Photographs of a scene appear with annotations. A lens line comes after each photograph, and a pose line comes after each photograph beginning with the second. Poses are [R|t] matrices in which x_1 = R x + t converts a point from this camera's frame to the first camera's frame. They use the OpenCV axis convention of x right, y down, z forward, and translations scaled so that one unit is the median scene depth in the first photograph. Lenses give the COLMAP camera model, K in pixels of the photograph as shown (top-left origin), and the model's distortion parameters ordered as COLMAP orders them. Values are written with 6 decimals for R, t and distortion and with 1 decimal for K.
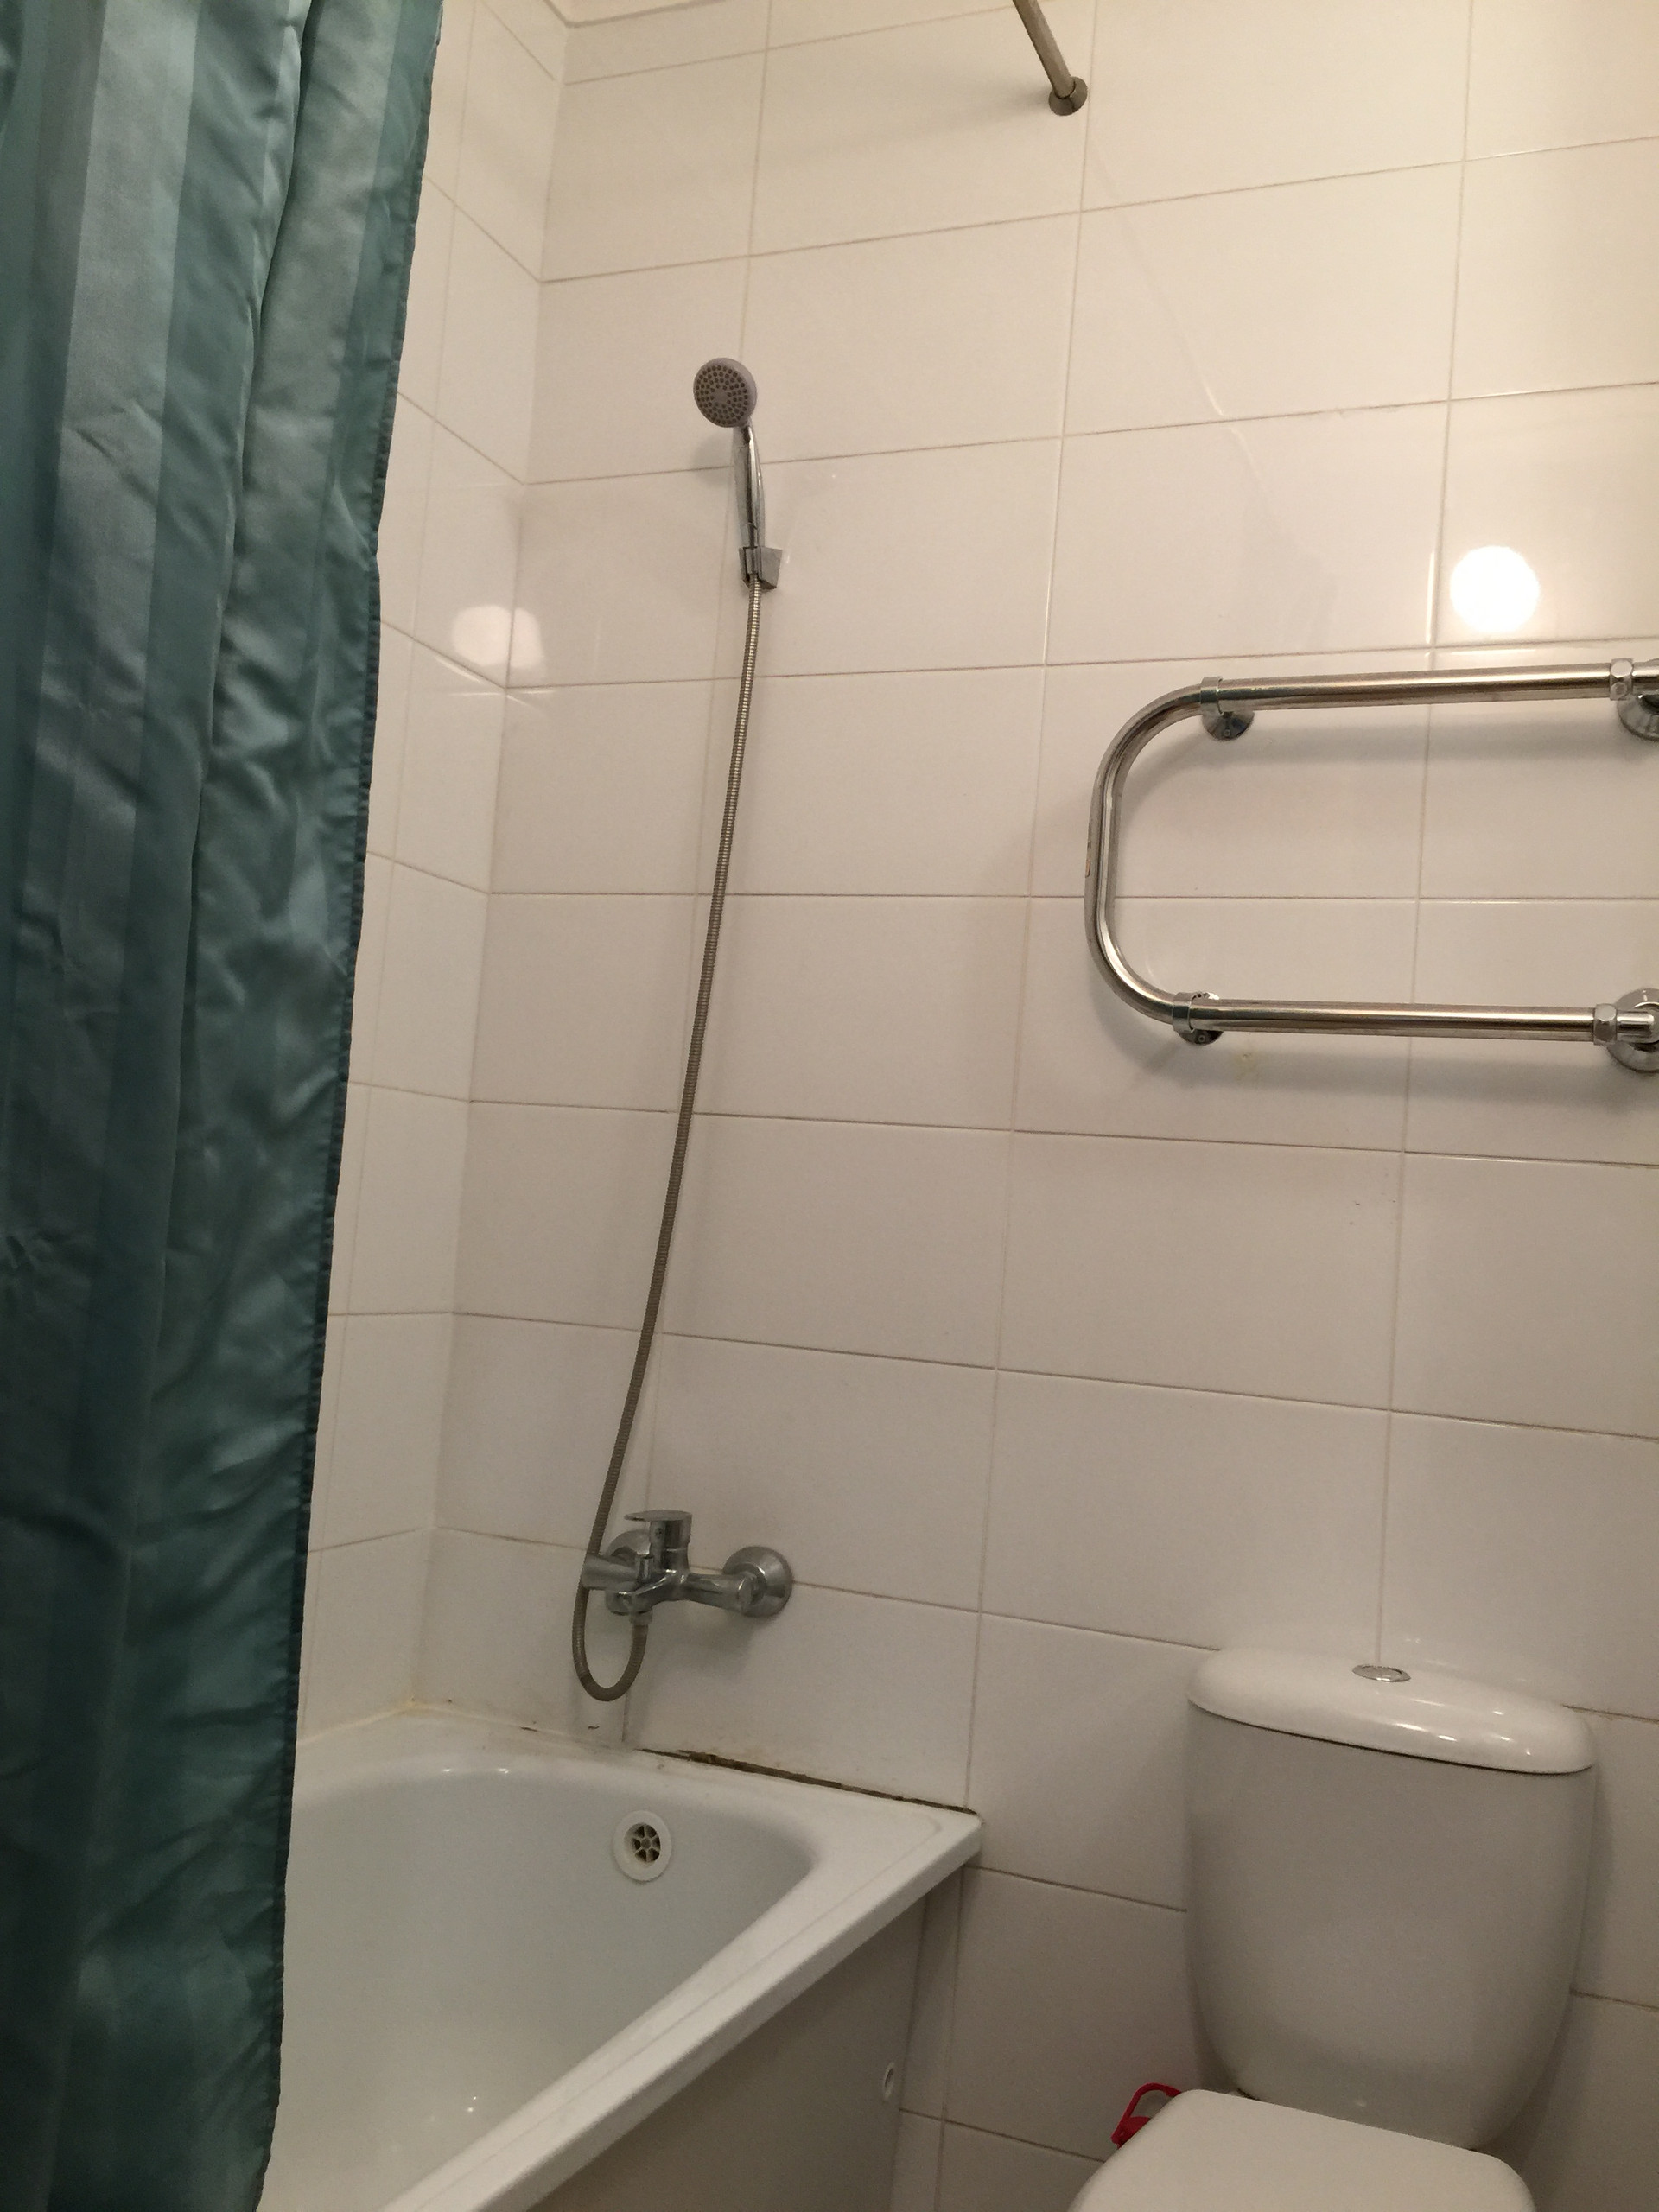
lens RADIAL K [[1922.3, 0, 829.7], [0, 1922.3, 1095.1], [0, 0, 1]] dist [0.094428, -0.159512]
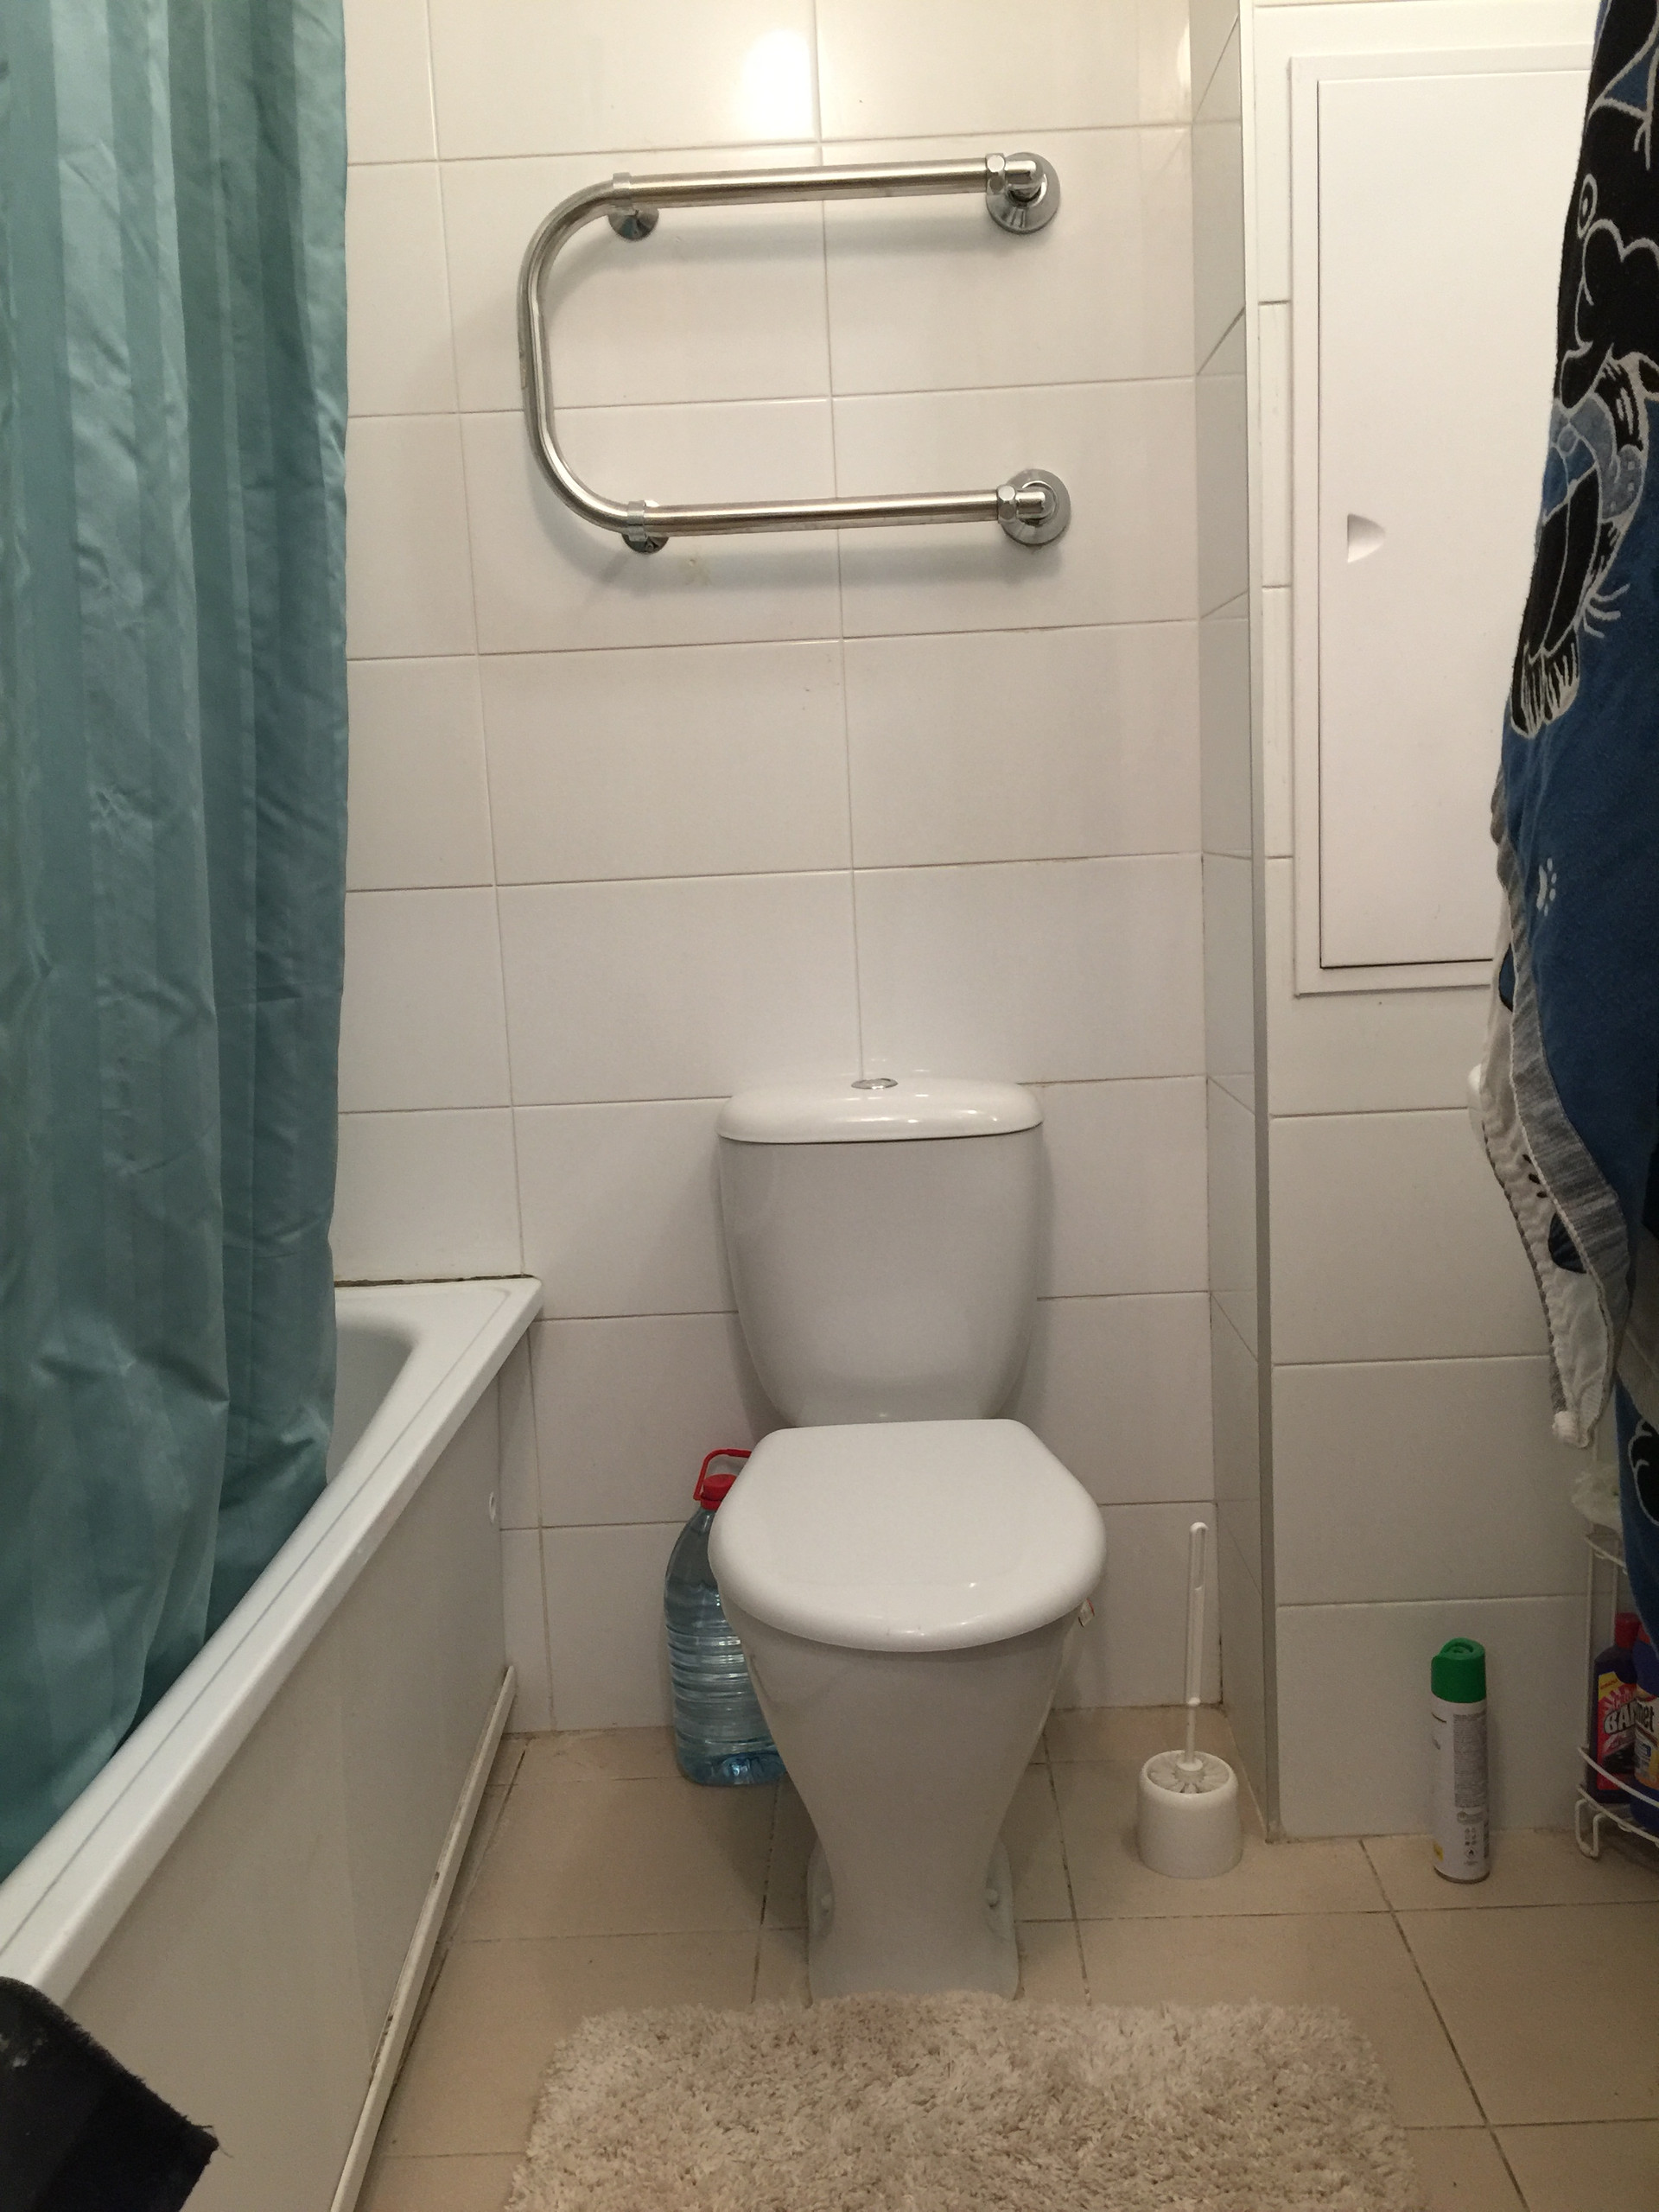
lens RADIAL K [[1922.3, 0, 829.7], [0, 1922.3, 1095.1], [0, 0, 1]] dist [0.094428, -0.159512]
pose [[0.923722, -0.170136, 0.343208, -0.133304], [0.088823, 0.966667, 0.240135, 0.015619], [-0.372624, -0.191333, 0.908044, -0.058736]]
